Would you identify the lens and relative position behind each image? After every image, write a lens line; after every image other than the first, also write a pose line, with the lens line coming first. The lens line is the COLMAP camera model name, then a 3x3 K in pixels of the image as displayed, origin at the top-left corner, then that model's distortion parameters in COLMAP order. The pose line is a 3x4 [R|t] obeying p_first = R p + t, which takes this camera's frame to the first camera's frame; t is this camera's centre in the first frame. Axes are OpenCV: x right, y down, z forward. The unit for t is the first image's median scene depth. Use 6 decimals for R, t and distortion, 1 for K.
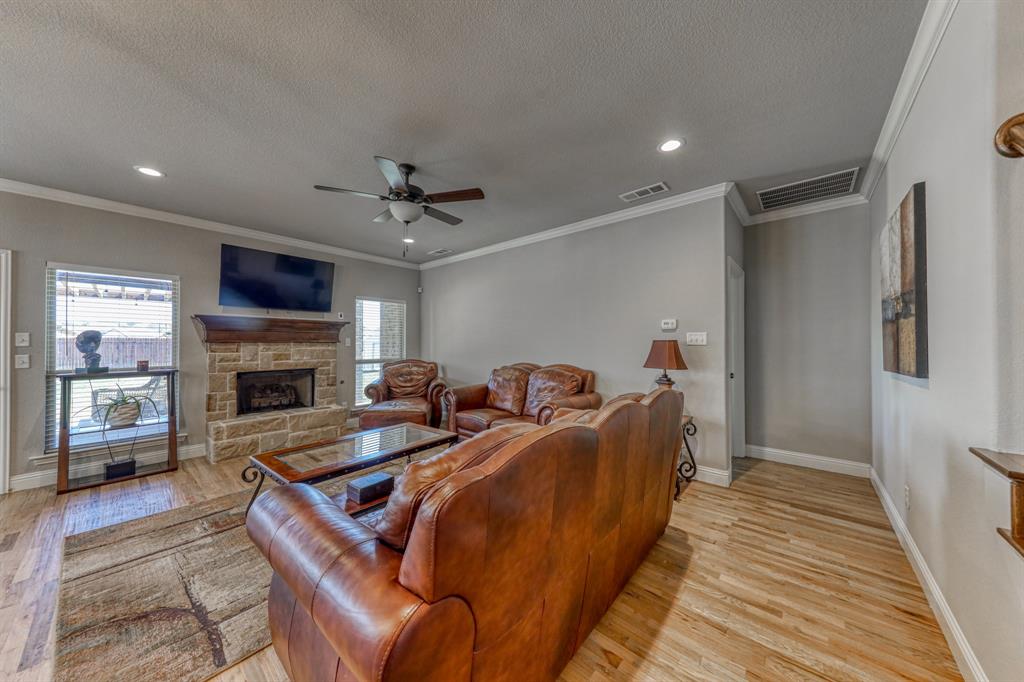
lens RADIAL K [[326.5, 0, 509.1], [0, 326.5, 338.7], [0, 0, 1]] dist [0.000282, -0.000053]
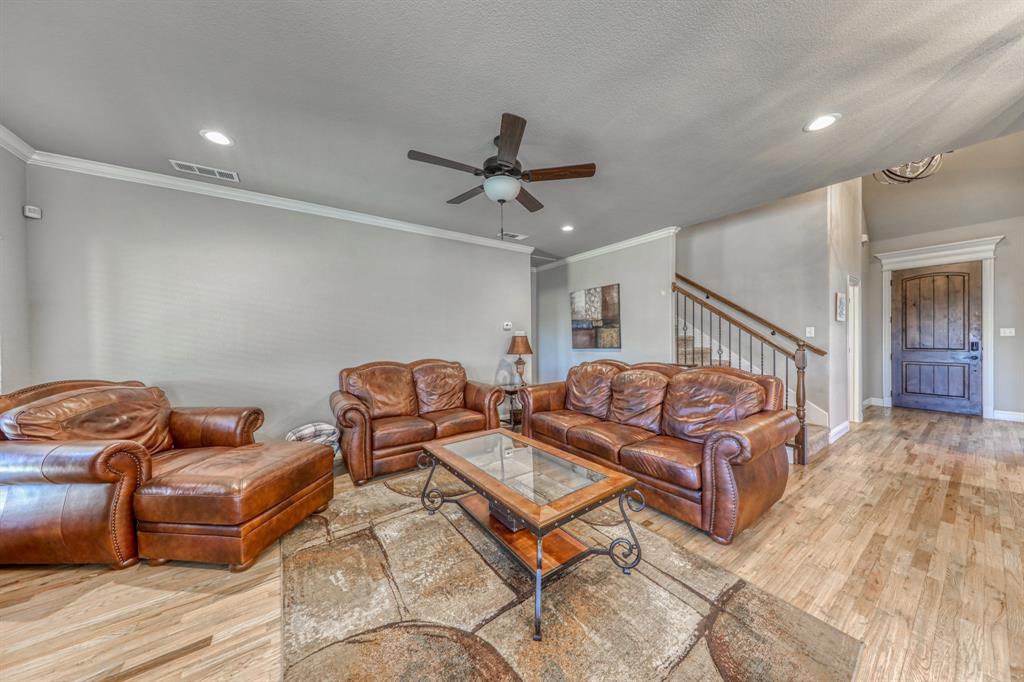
lens RADIAL K [[322.0, 0, 498.2], [0, 322.0, 340.6], [0, 0, 1]] dist [0.015463, -0.004864]
pose [[0.291861, -0.008929, 0.956419, -0.785446], [-0.003450, 0.999940, 0.010388, 0.009004], [-0.956455, -0.006332, 0.291813, 0.511186]]
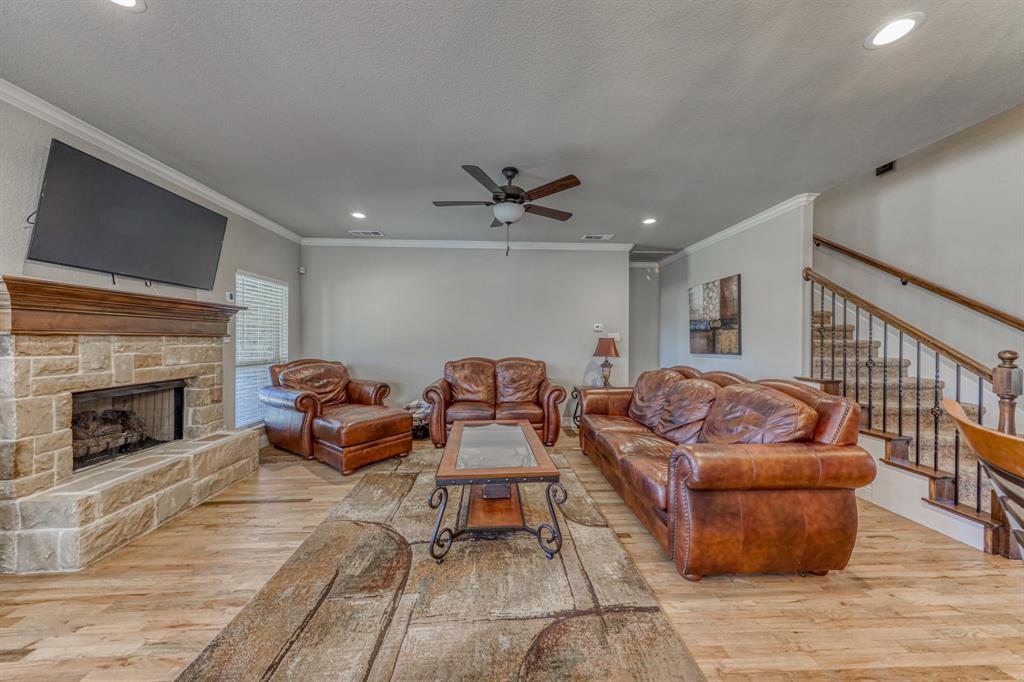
lens RADIAL K [[322.0, 0, 498.2], [0, 322.0, 340.6], [0, 0, 1]] dist [0.015463, -0.004864]
pose [[0.750918, 0.001630, 0.660394, -0.688041], [-0.013487, 0.999826, 0.012867, 0.003832], [-0.660258, -0.018569, 0.750809, 0.167203]]
